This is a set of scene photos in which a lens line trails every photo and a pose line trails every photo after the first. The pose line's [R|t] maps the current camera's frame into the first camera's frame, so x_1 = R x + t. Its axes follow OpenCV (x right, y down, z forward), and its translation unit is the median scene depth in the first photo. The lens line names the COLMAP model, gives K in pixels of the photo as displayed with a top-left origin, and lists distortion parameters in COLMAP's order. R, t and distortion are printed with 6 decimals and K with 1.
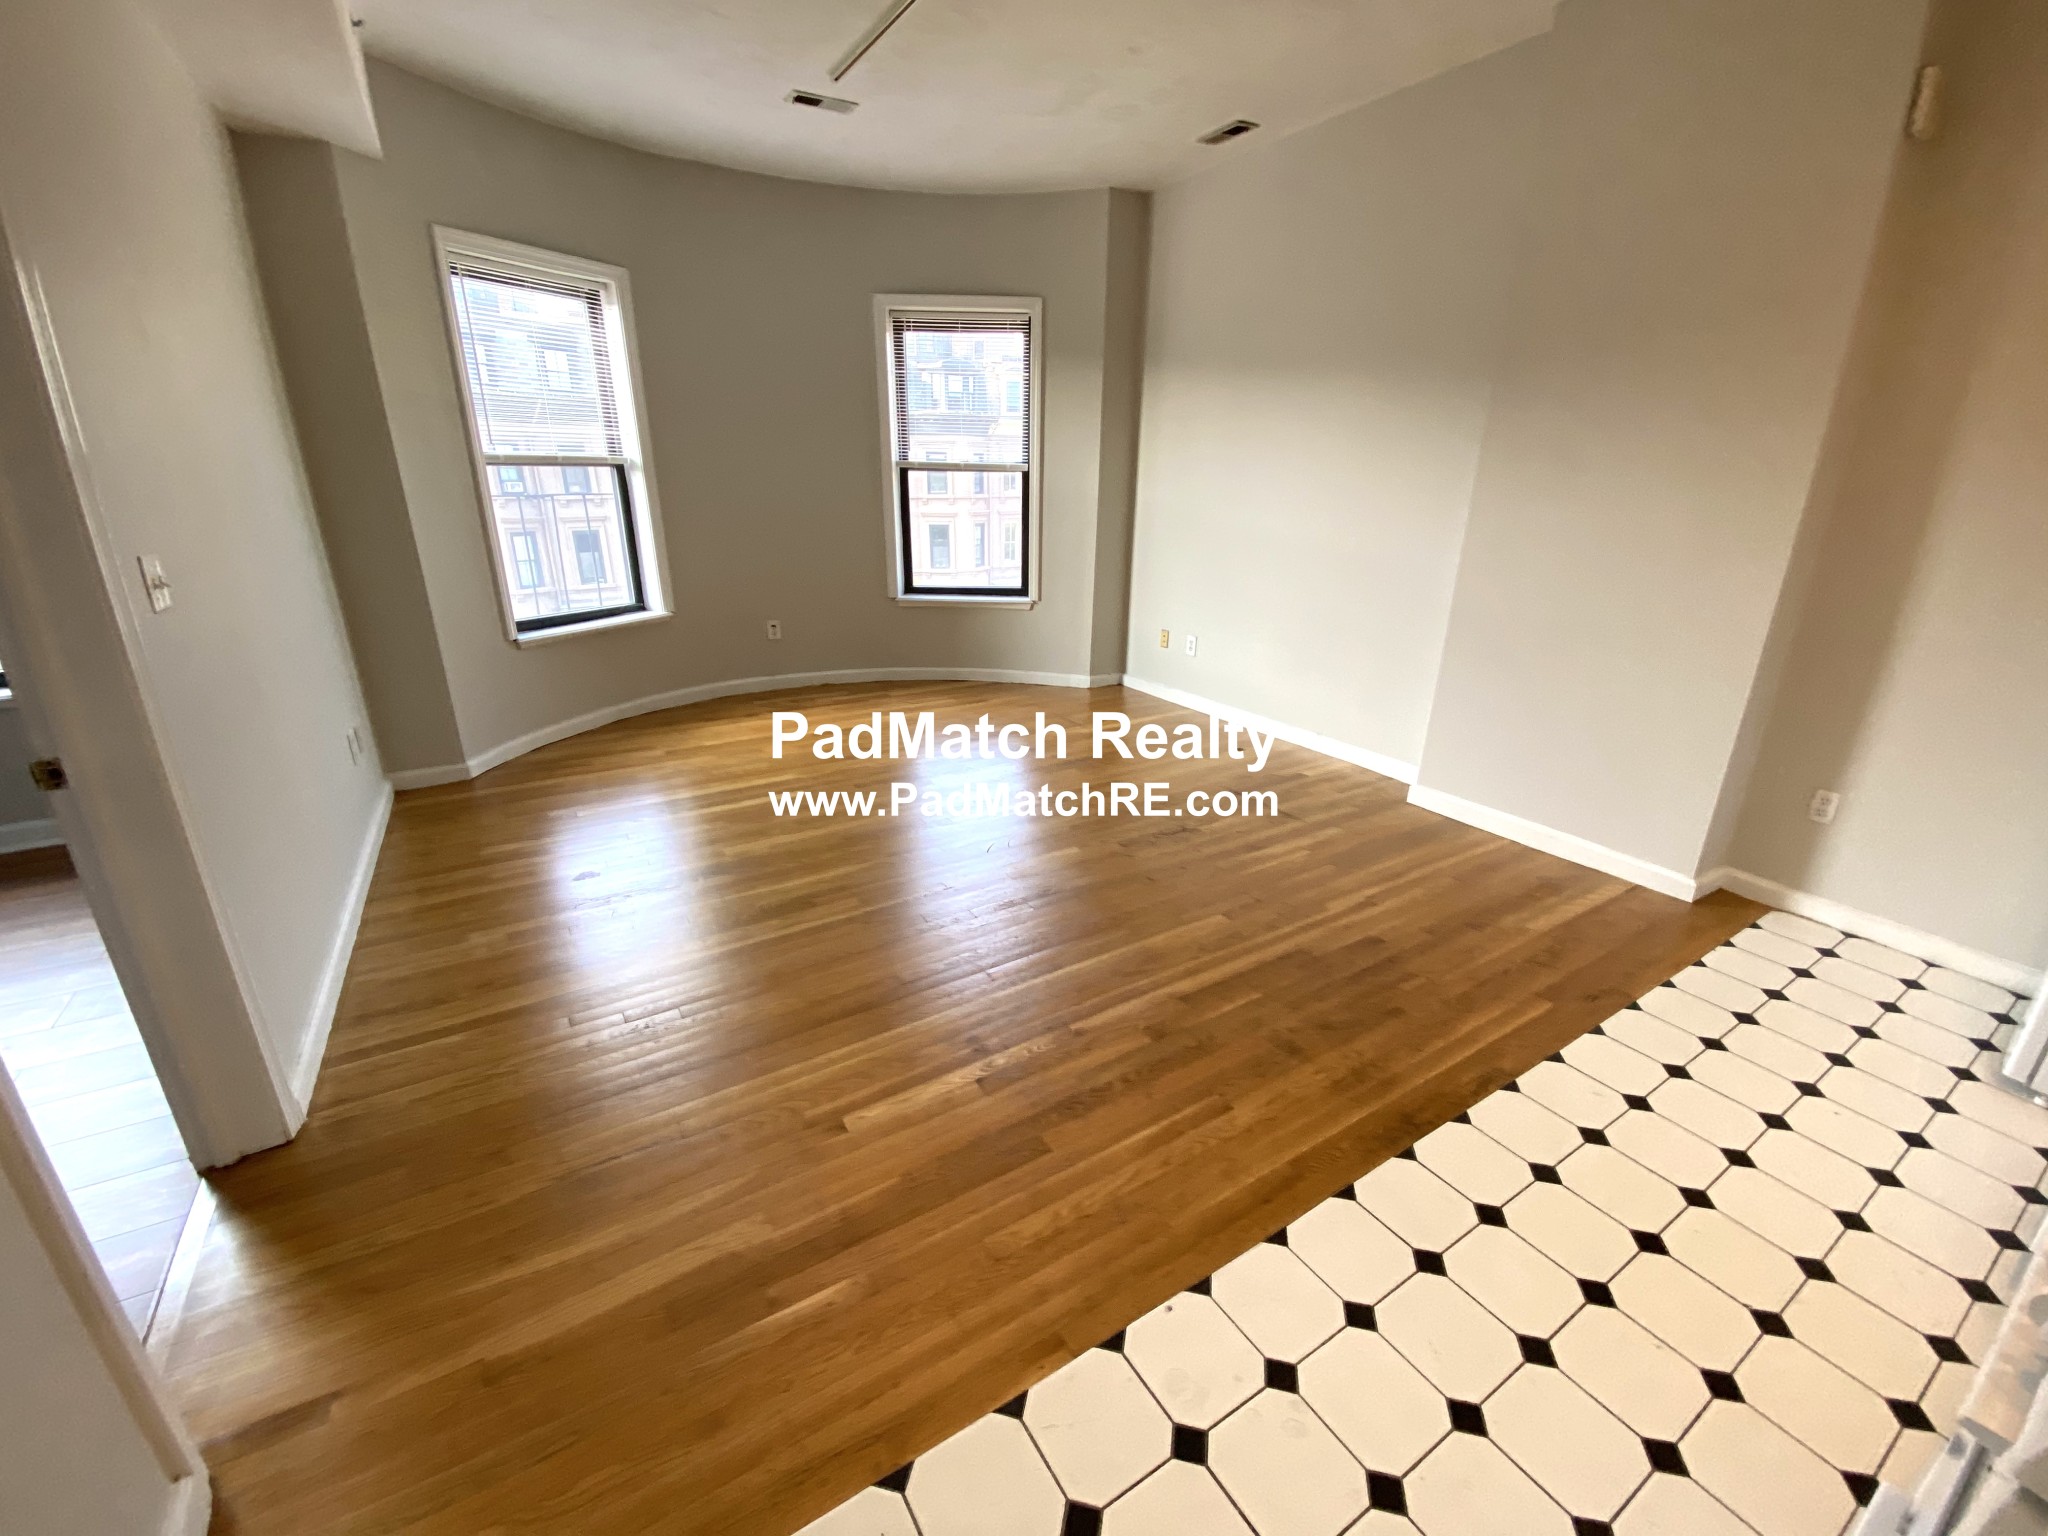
lens RADIAL K [[840.6, 0, 1037.3], [0, 840.6, 765.3], [0, 0, 1]] dist [-0.011363, -0.001659]
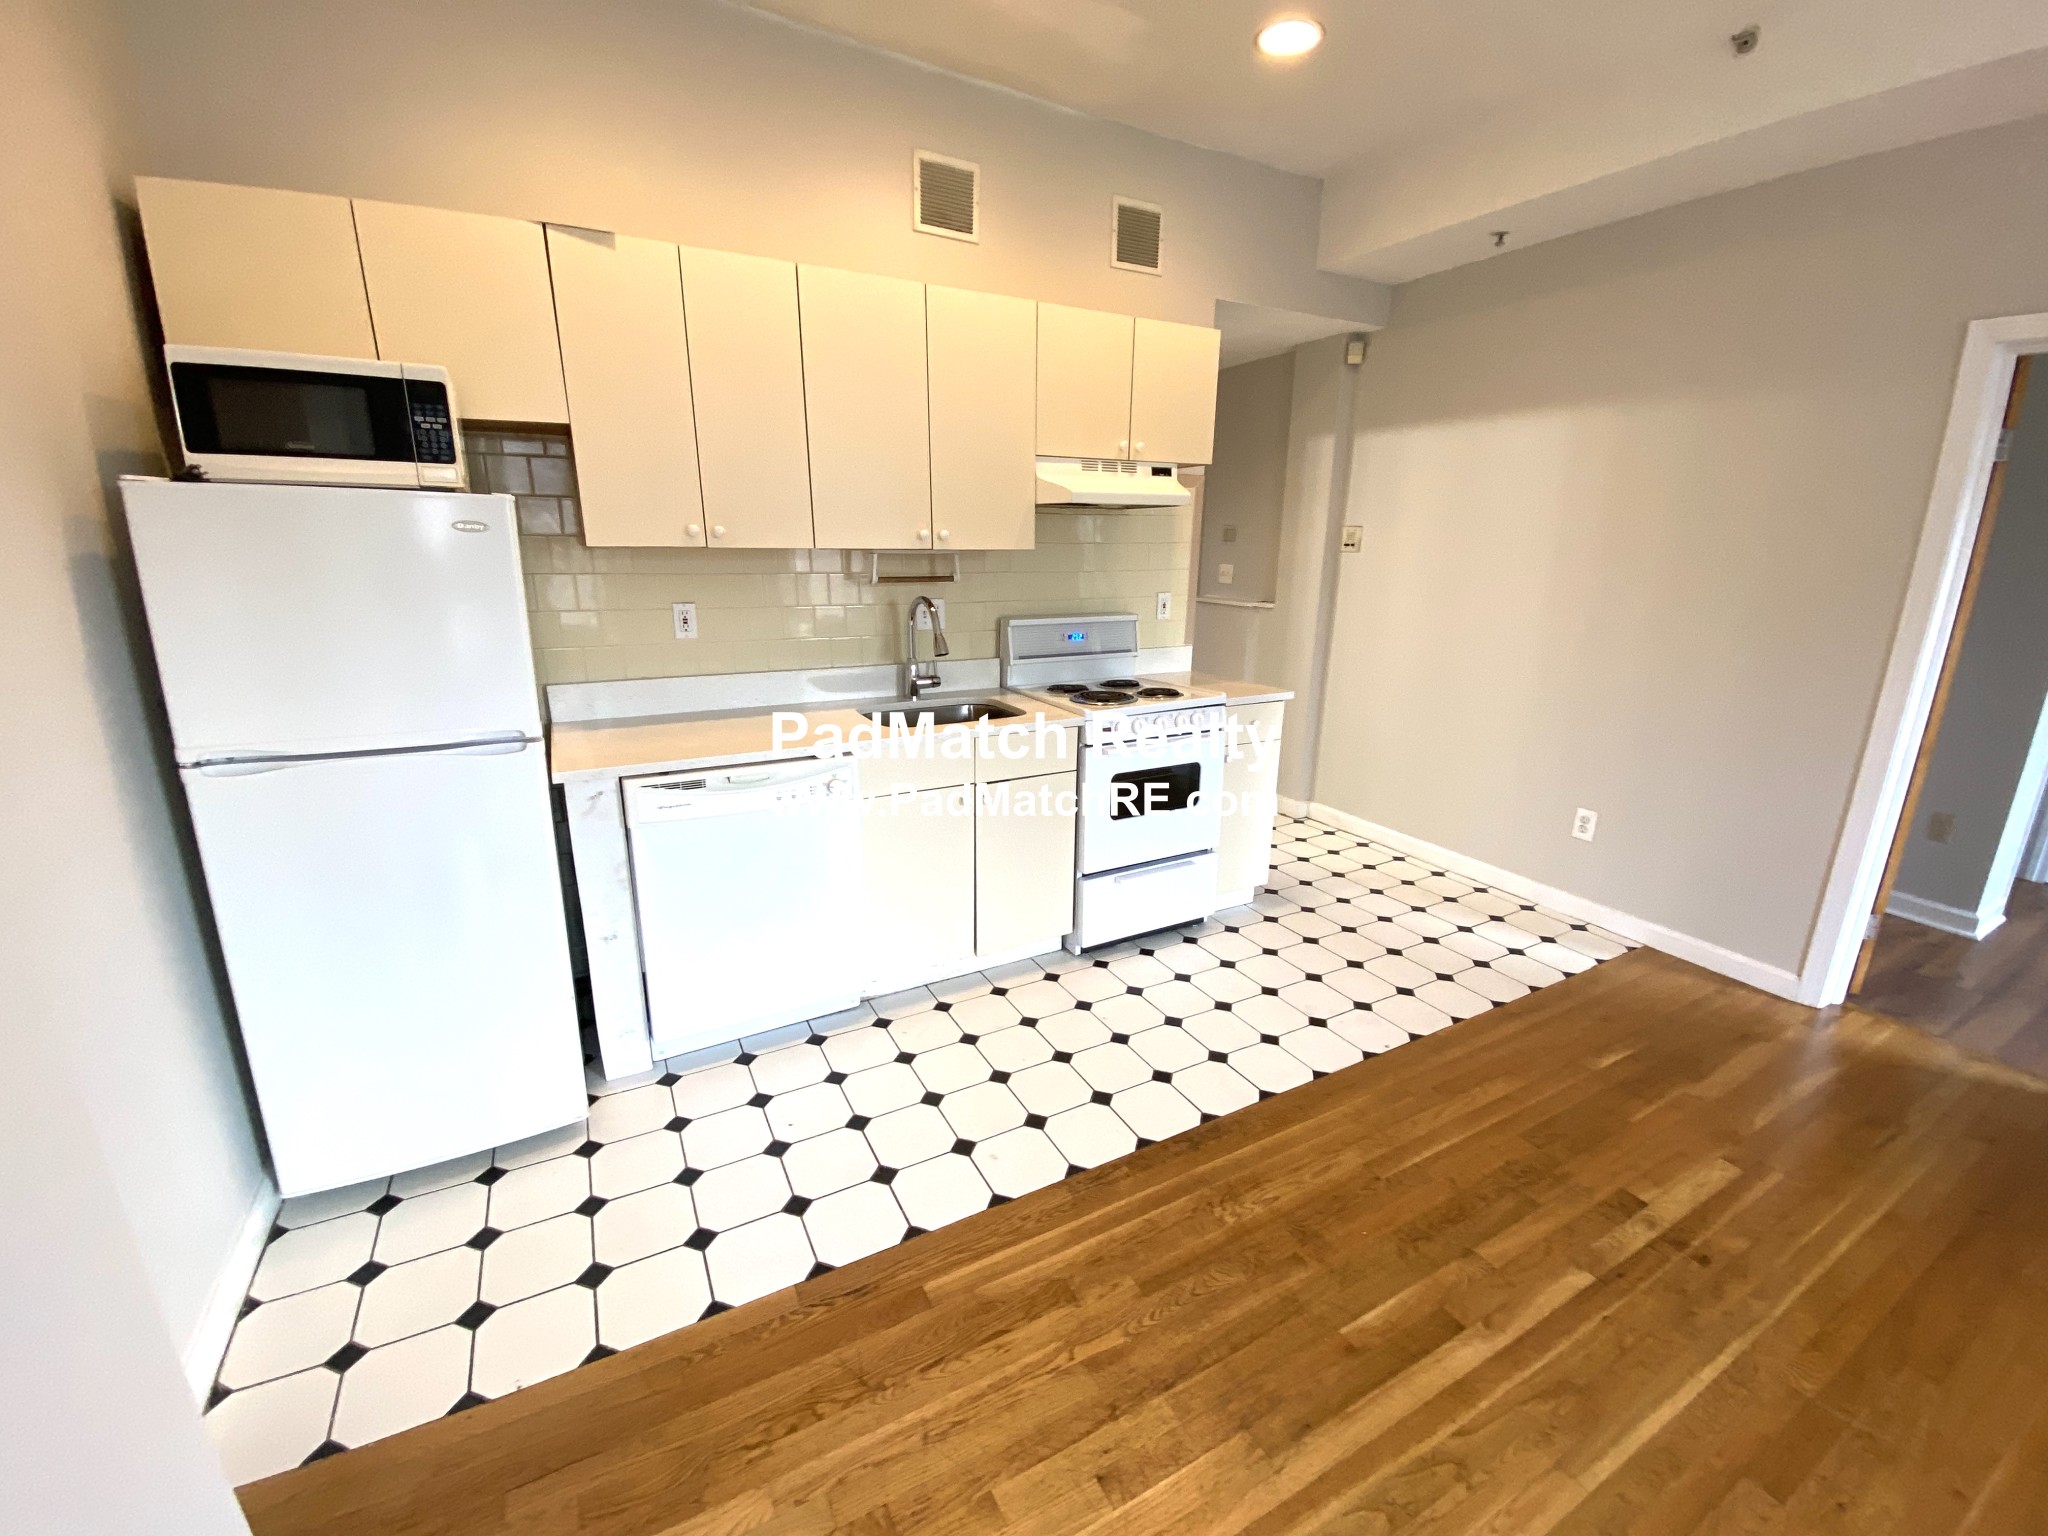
lens RADIAL K [[840.6, 0, 1028.7], [0, 840.6, 762.2], [0, 0, 1]] dist [-0.011363, -0.001659]
pose [[-0.997928, -0.037928, 0.051966, 0.614201], [-0.001735, 0.823311, 0.567588, -0.579464], [-0.064311, 0.566322, -0.821671, 1.603525]]
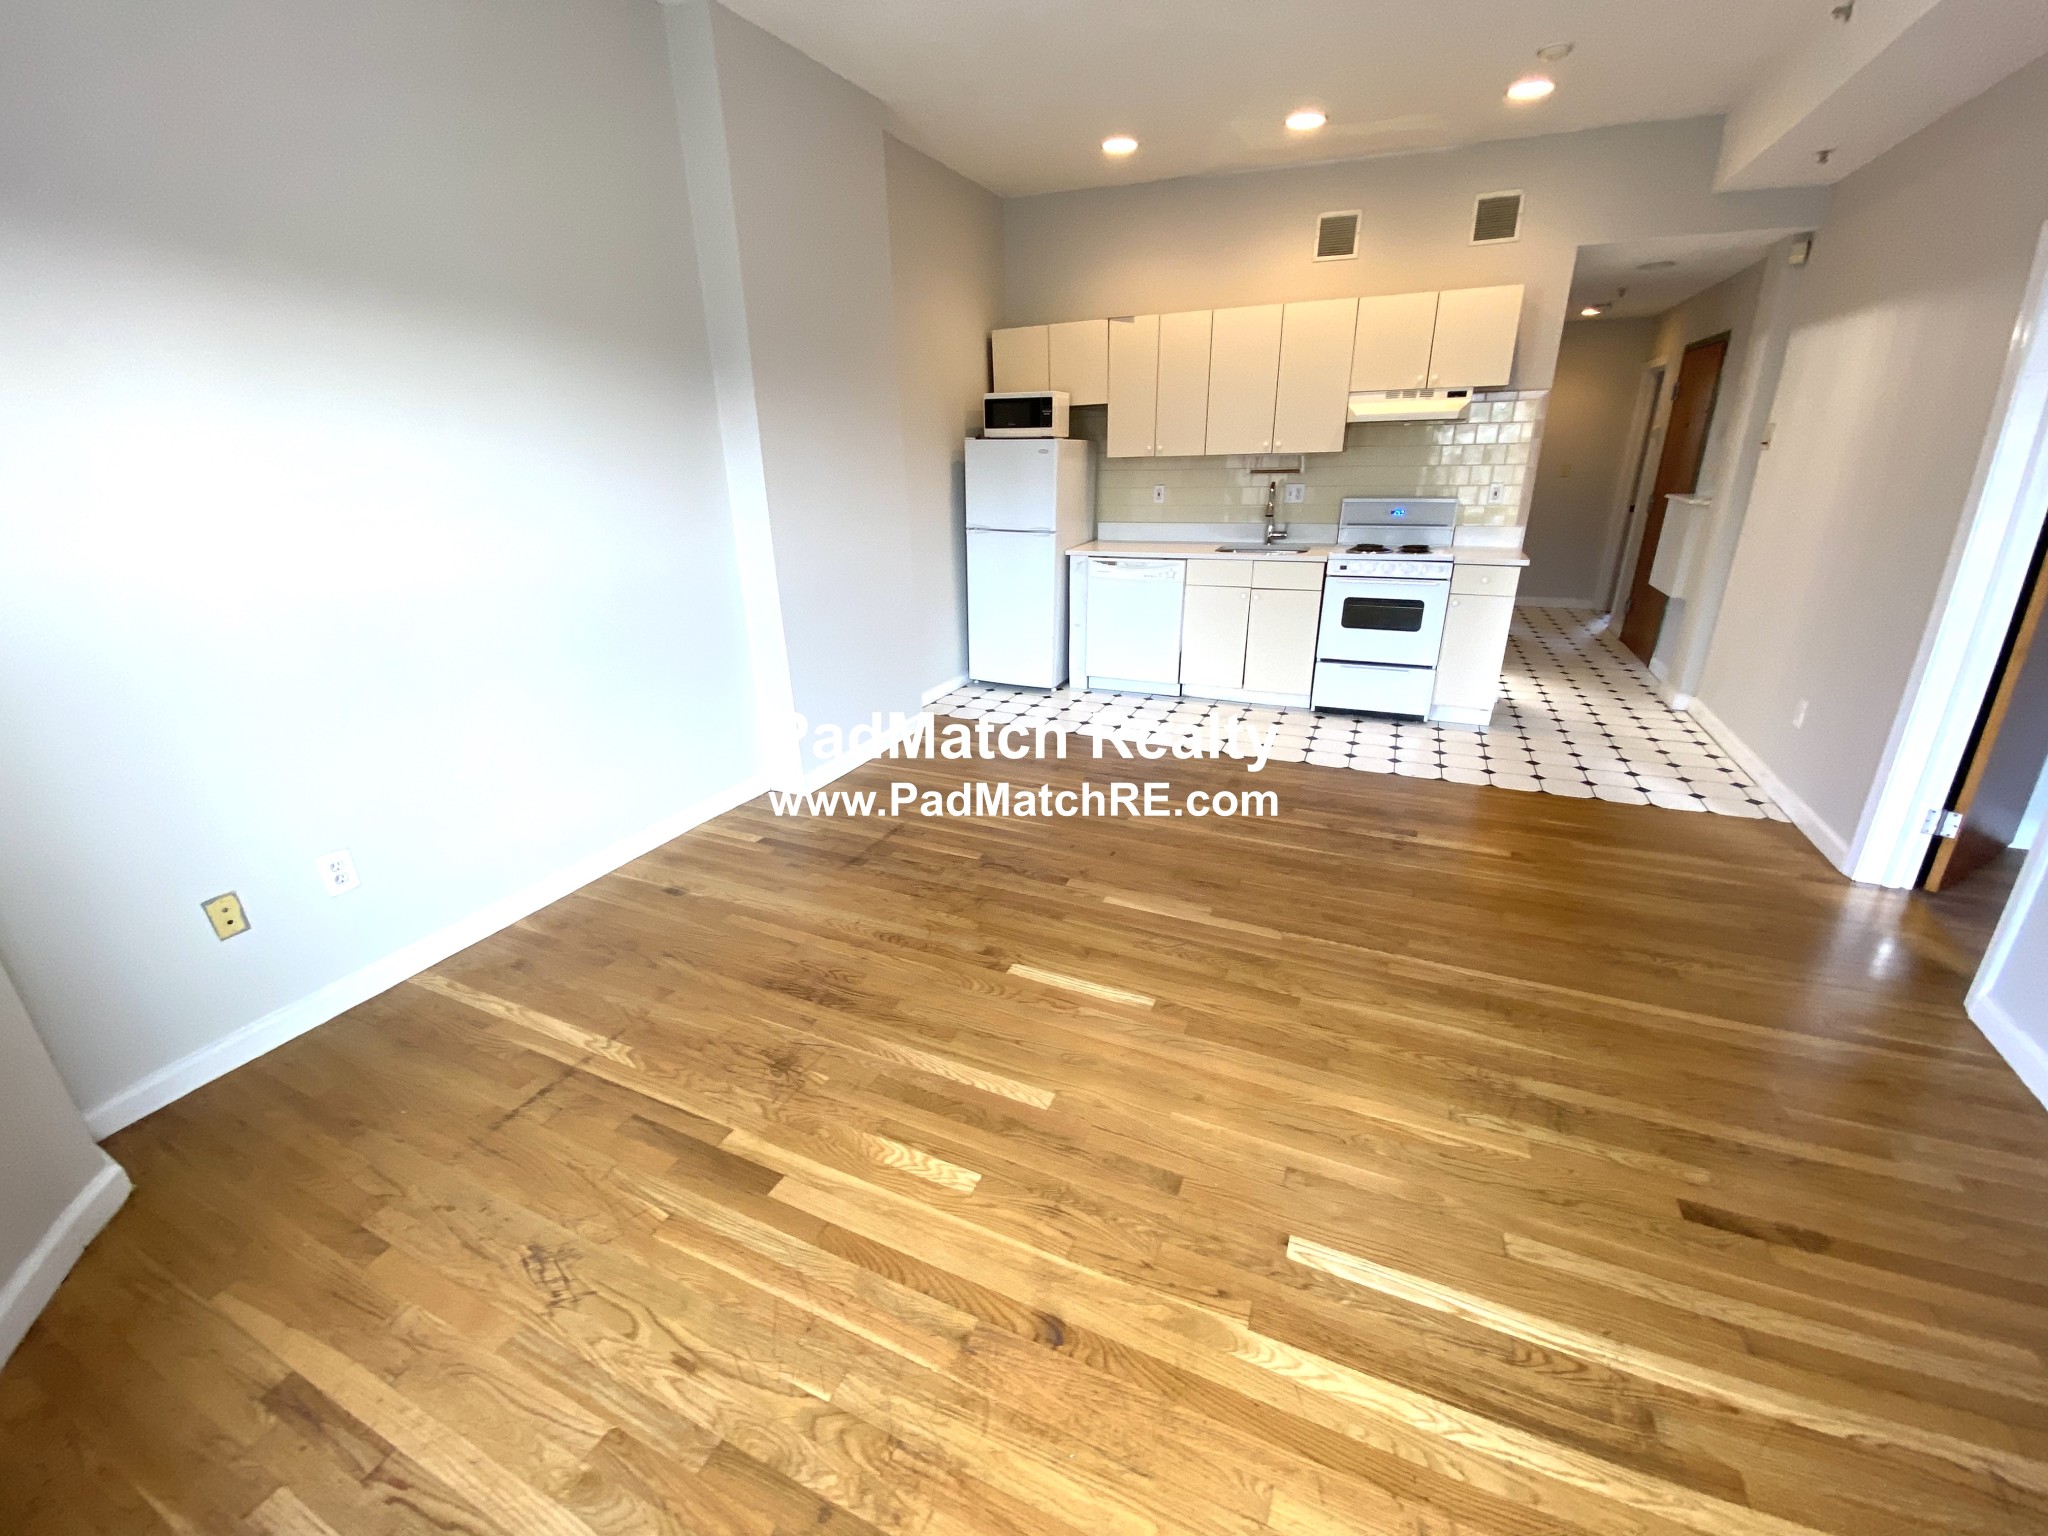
lens RADIAL K [[840.6, 0, 1015.7], [0, 840.6, 769.7], [0, 0, 1]] dist [-0.011363, -0.001659]
pose [[-0.551797, -0.293819, 0.780506, -0.913117], [0.292661, 0.808145, 0.511127, -0.815658], [-0.780941, 0.510463, -0.359943, 2.221712]]
